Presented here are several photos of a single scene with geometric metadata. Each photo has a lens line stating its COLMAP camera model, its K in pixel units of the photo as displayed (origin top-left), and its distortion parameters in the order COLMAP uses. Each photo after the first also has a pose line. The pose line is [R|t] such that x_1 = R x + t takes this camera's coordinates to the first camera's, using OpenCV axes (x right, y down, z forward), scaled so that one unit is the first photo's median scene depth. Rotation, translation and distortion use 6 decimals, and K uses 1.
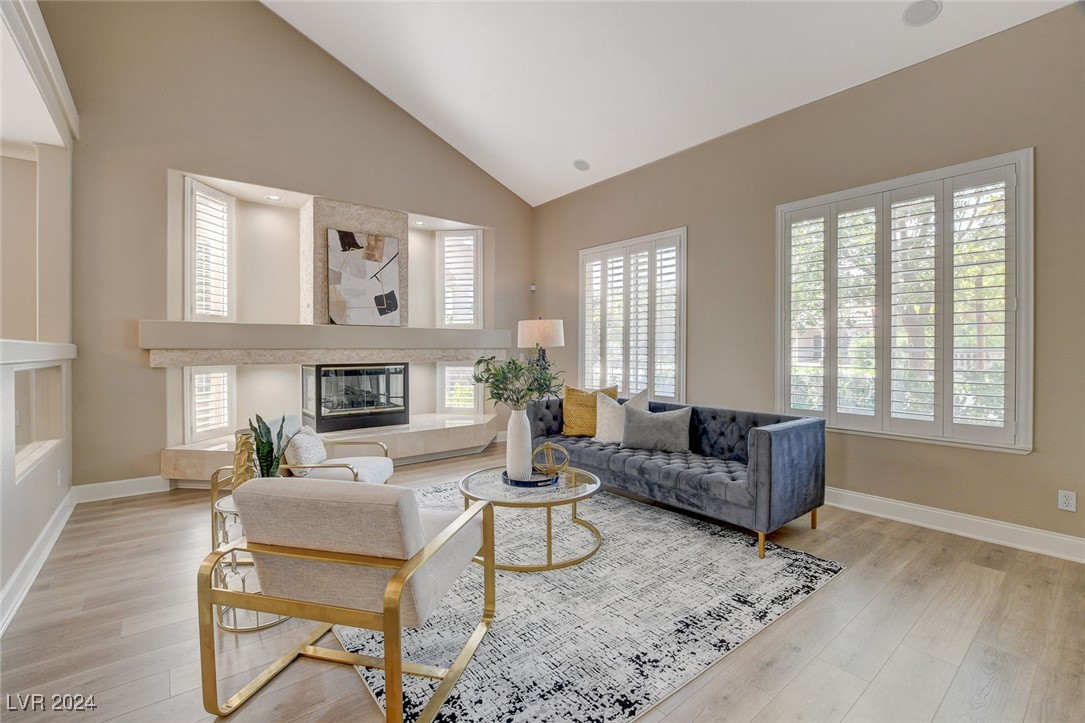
lens RADIAL K [[477.0, 0, 548.5], [0, 477.0, 353.1], [0, 0, 1]] dist [-0.025135, 0.002686]
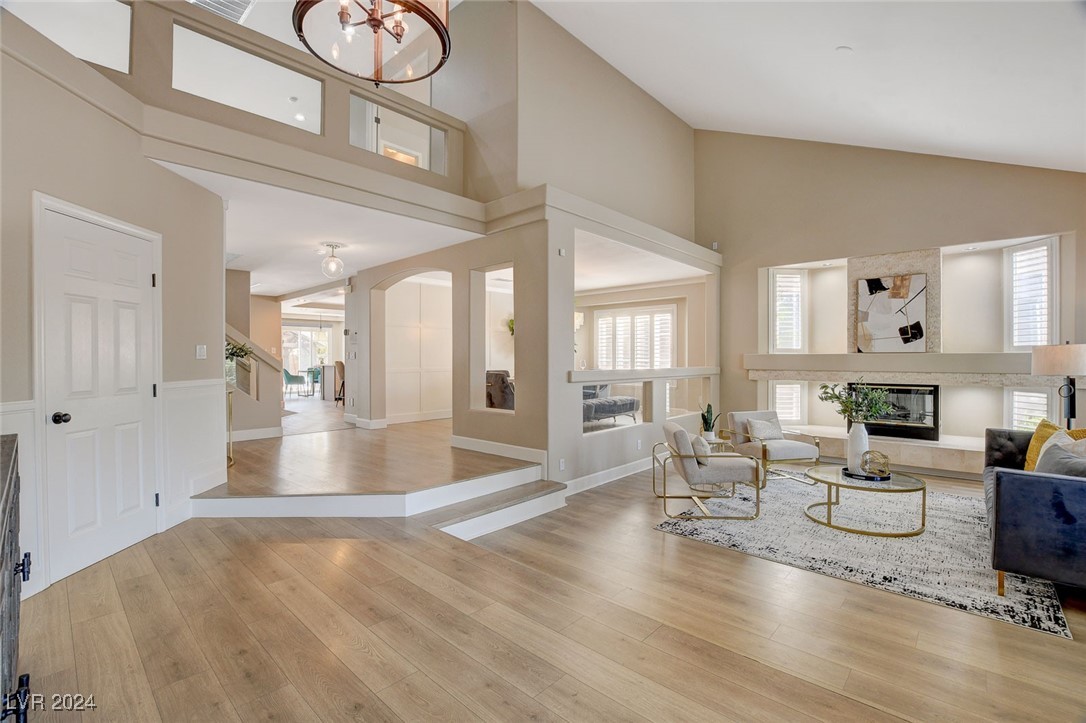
lens RADIAL K [[477.4, 0, 532.8], [0, 477.4, 361.0], [0, 0, 1]] dist [-0.025135, 0.002686]
pose [[0.136154, 0.006361, -0.990667, 0.845171], [-0.007635, 0.999956, 0.005372, -0.044419], [0.990658, 0.006832, 0.136197, -0.088735]]
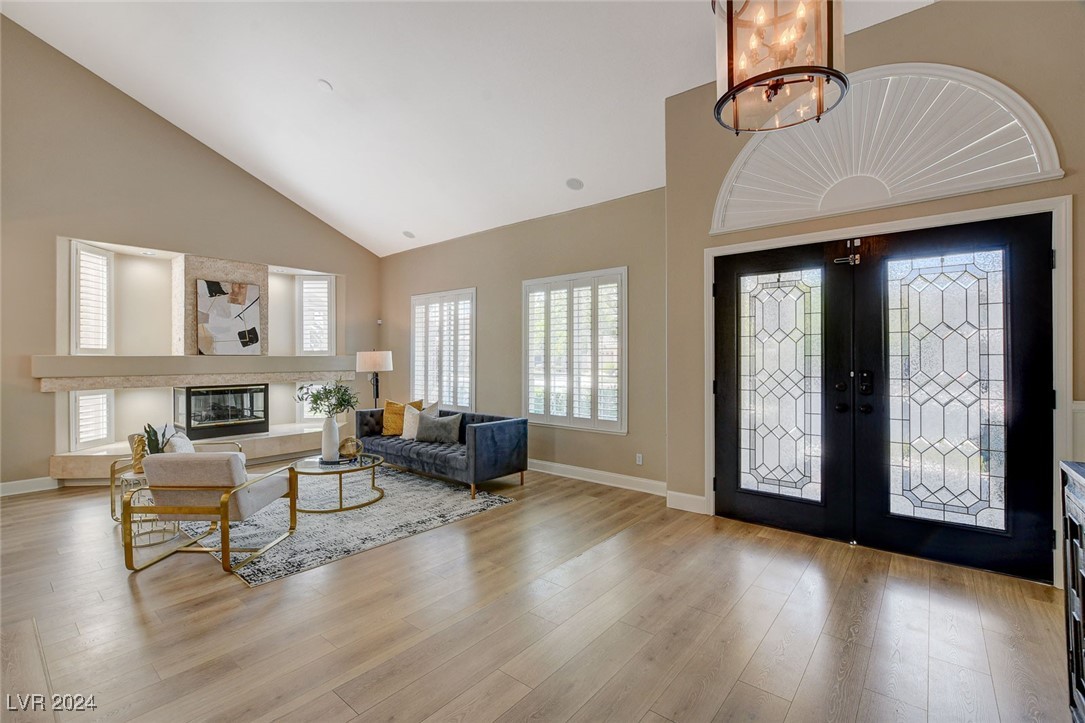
lens RADIAL K [[477.0, 0, 551.2], [0, 477.0, 358.6], [0, 0, 1]] dist [-0.025135, 0.002686]
pose [[0.979097, -0.001759, 0.203388, 0.245029], [0.003268, 0.999970, -0.007086, -0.045678], [-0.203370, 0.007602, 0.979072, -0.504067]]
